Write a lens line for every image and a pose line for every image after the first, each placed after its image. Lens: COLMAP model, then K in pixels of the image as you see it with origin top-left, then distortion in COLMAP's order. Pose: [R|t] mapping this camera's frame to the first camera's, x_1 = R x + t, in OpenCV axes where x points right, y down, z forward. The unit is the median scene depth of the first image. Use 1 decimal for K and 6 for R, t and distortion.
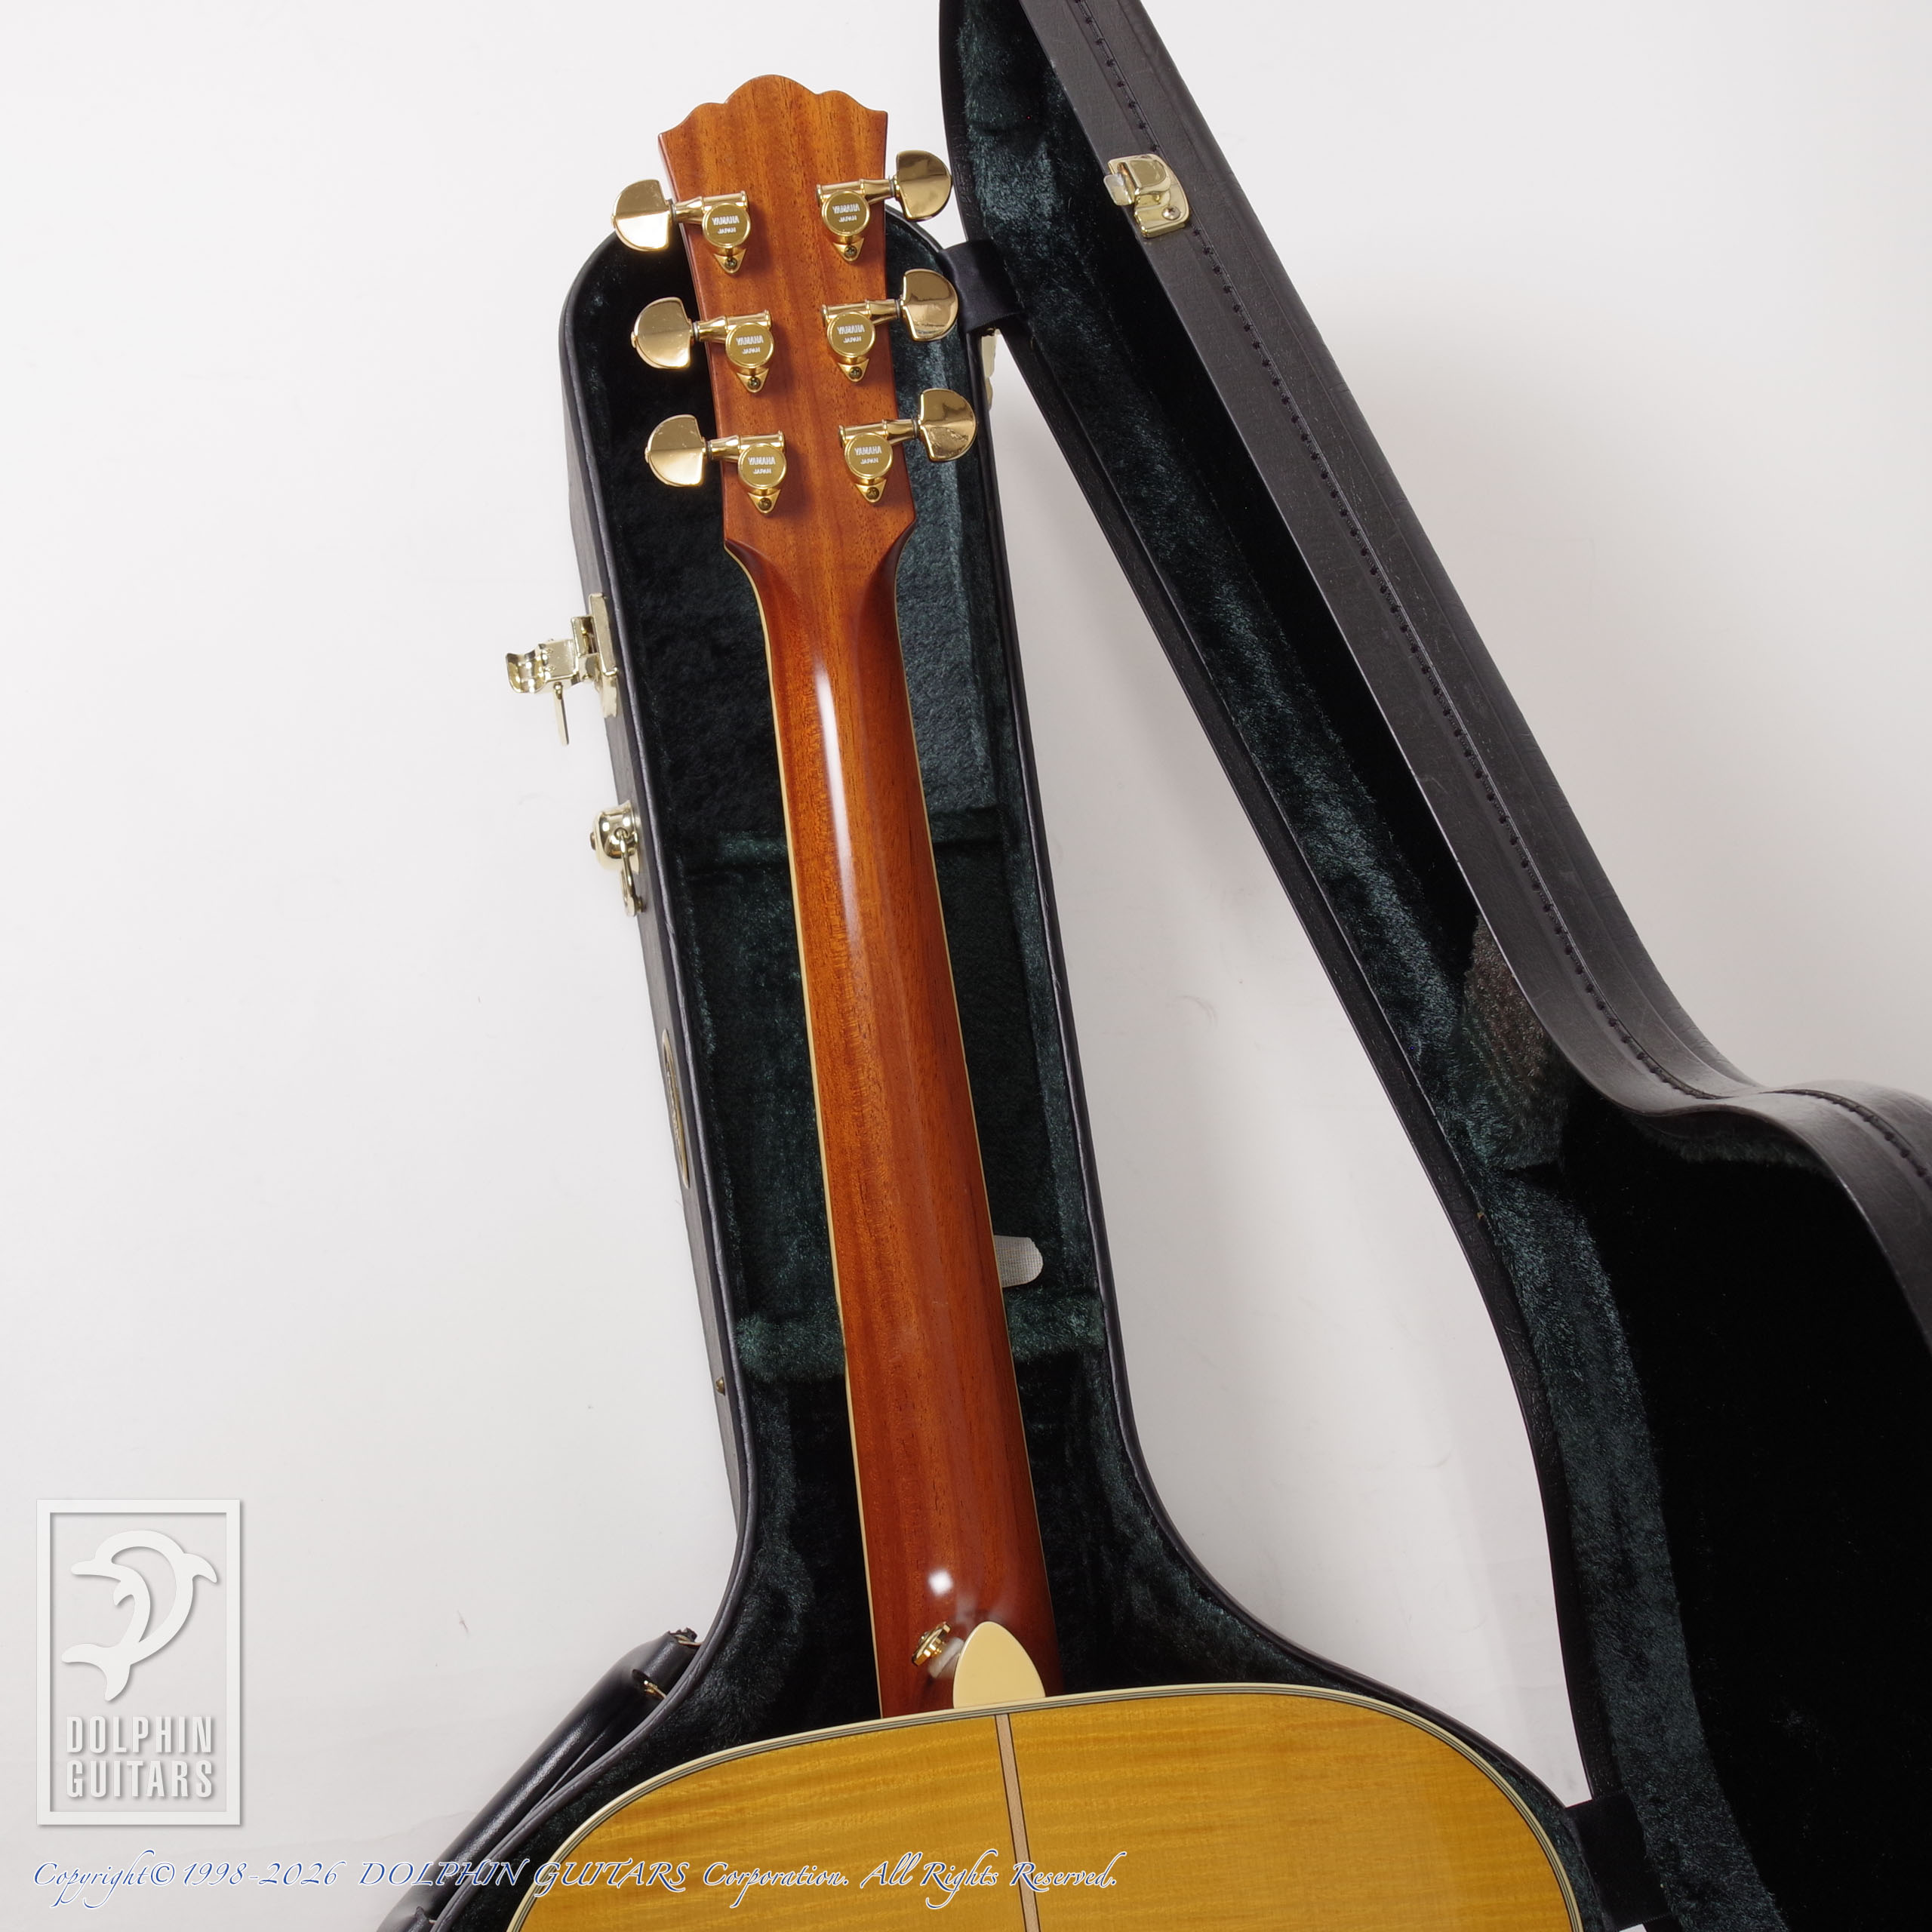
lens RADIAL K [[3441.3, 0, 875.2], [0, 3441.3, 963.7], [0, 0, 1]] dist [-0.073023, 0.146180]
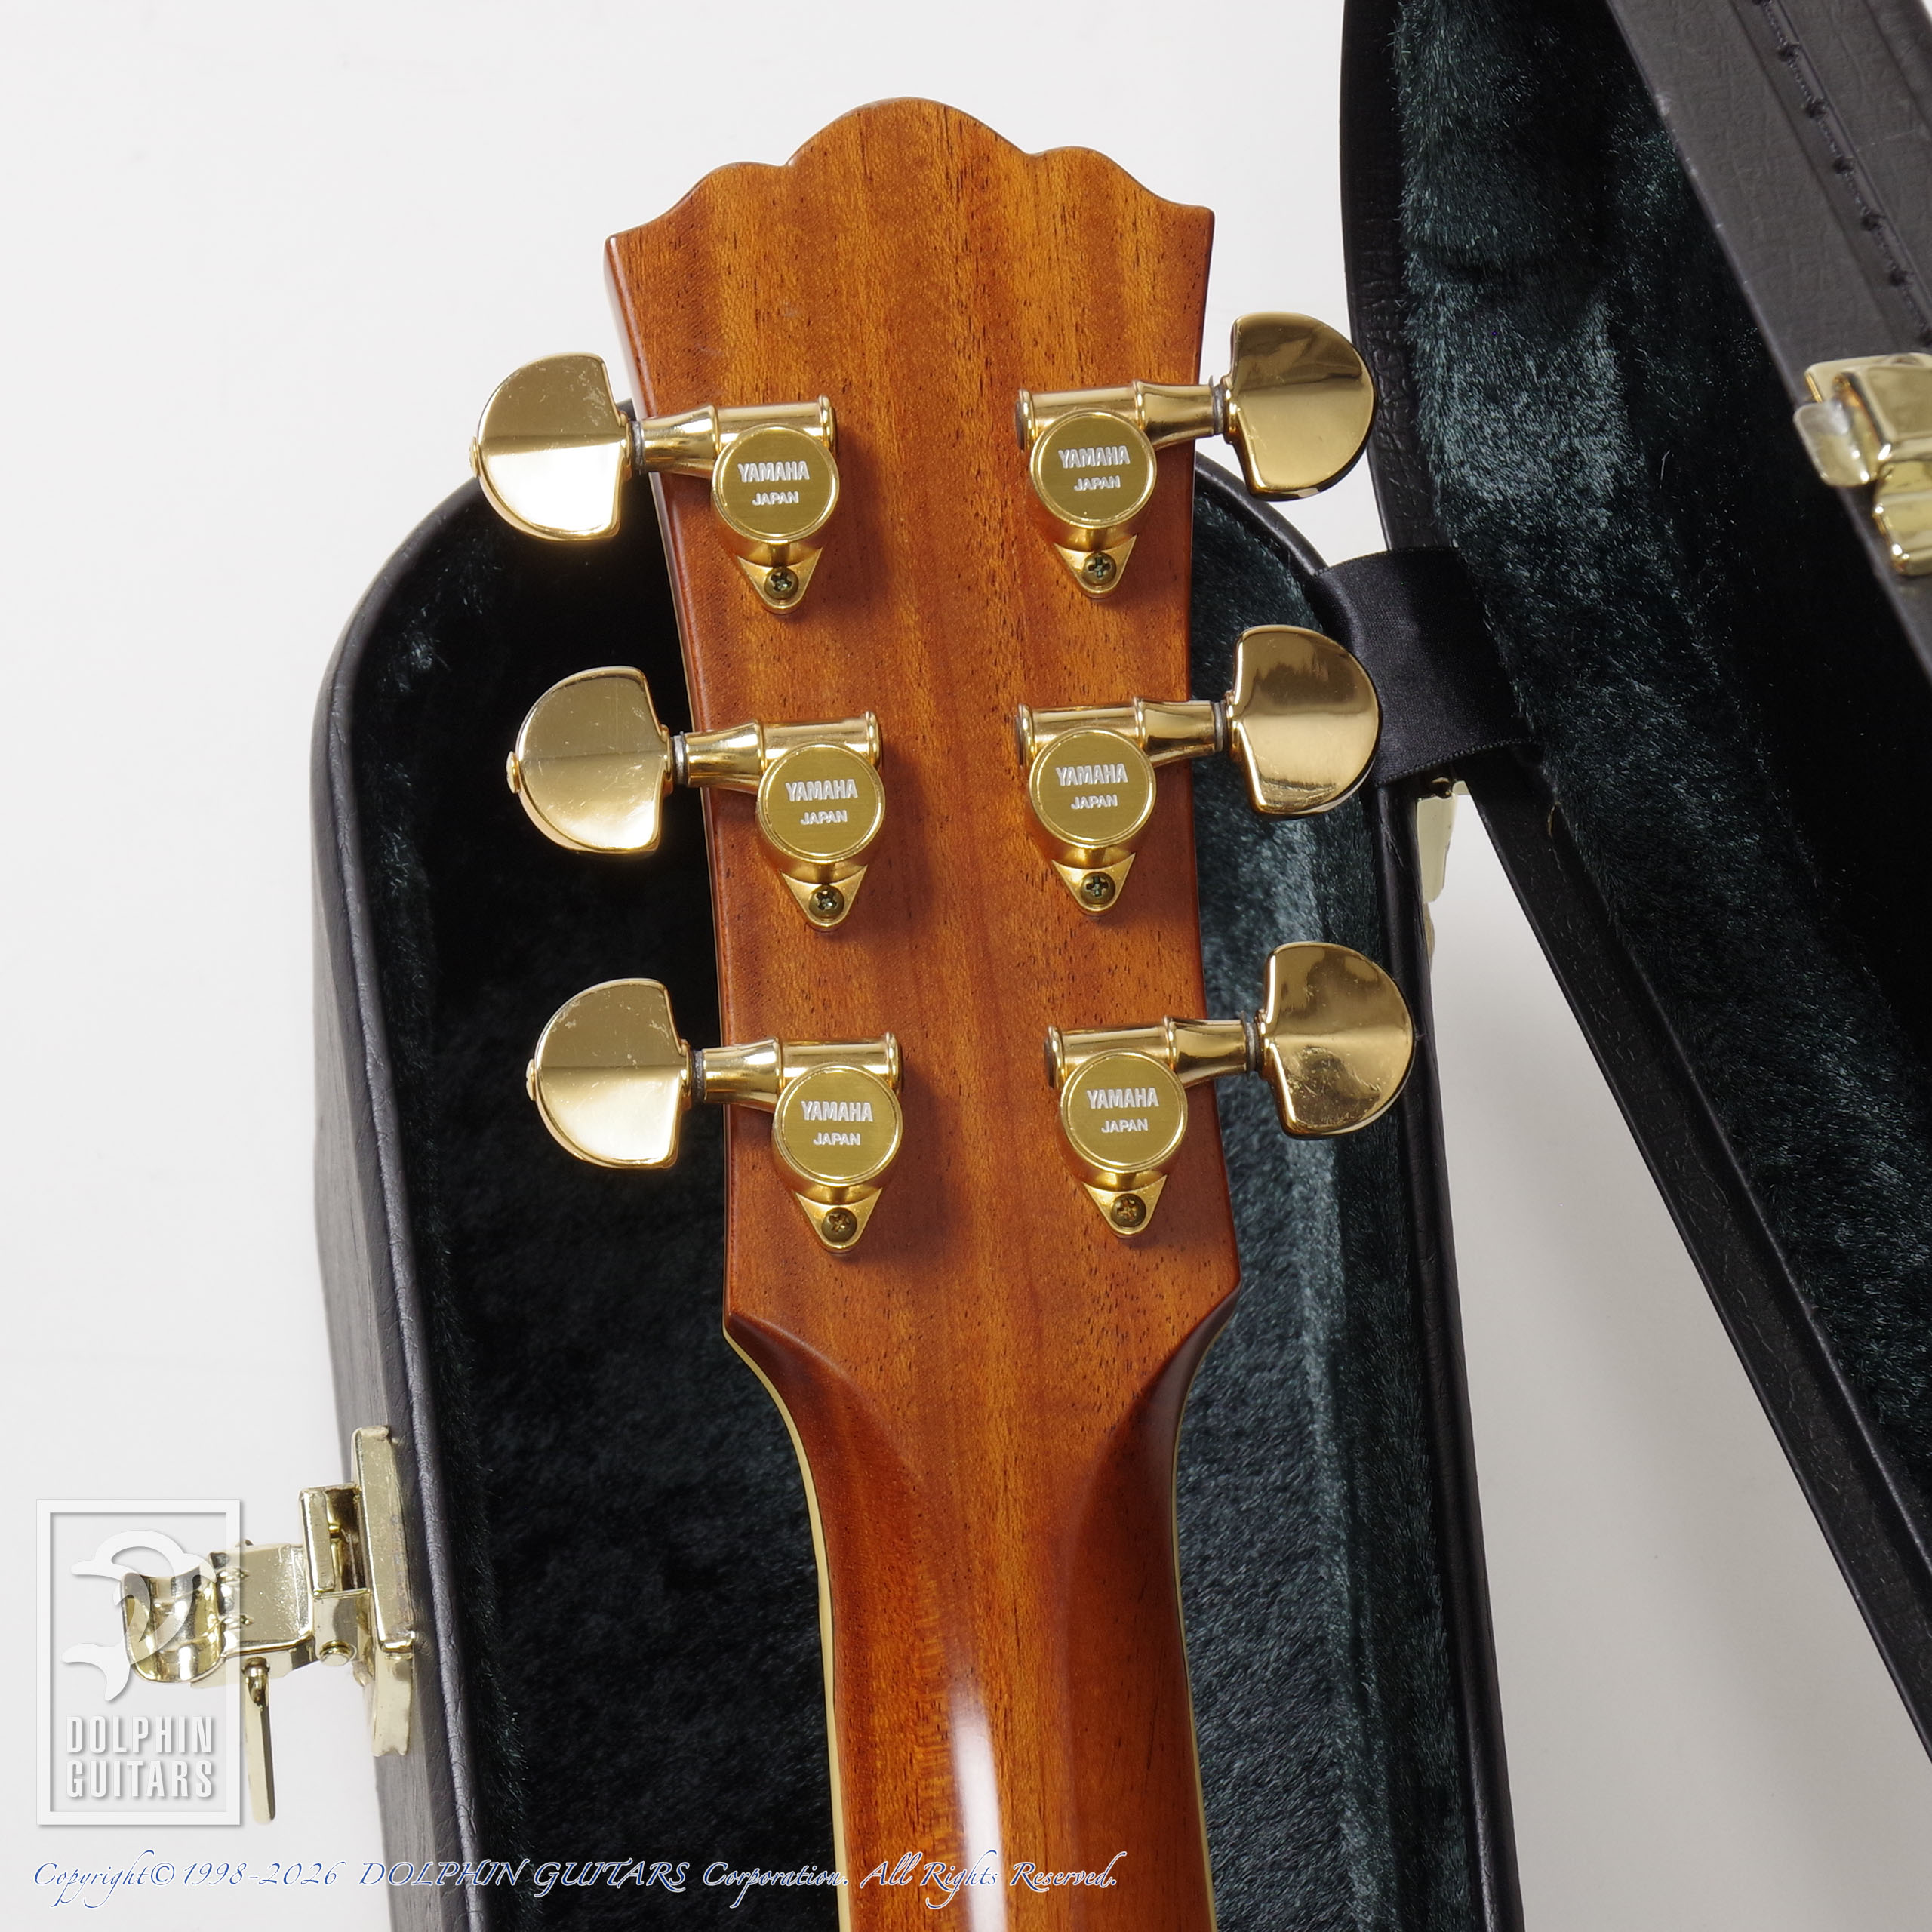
lens RADIAL K [[7978.9, 0, 964.4], [0, 7978.9, 1101.7], [0, 0, 1]] dist [0.056030, 3.018827]
pose [[0.998732, 0.049930, -0.006376, -0.013533], [-0.050336, 0.990285, -0.129624, -0.035147], [-0.000158, 0.129780, 0.991543, 0.137644]]
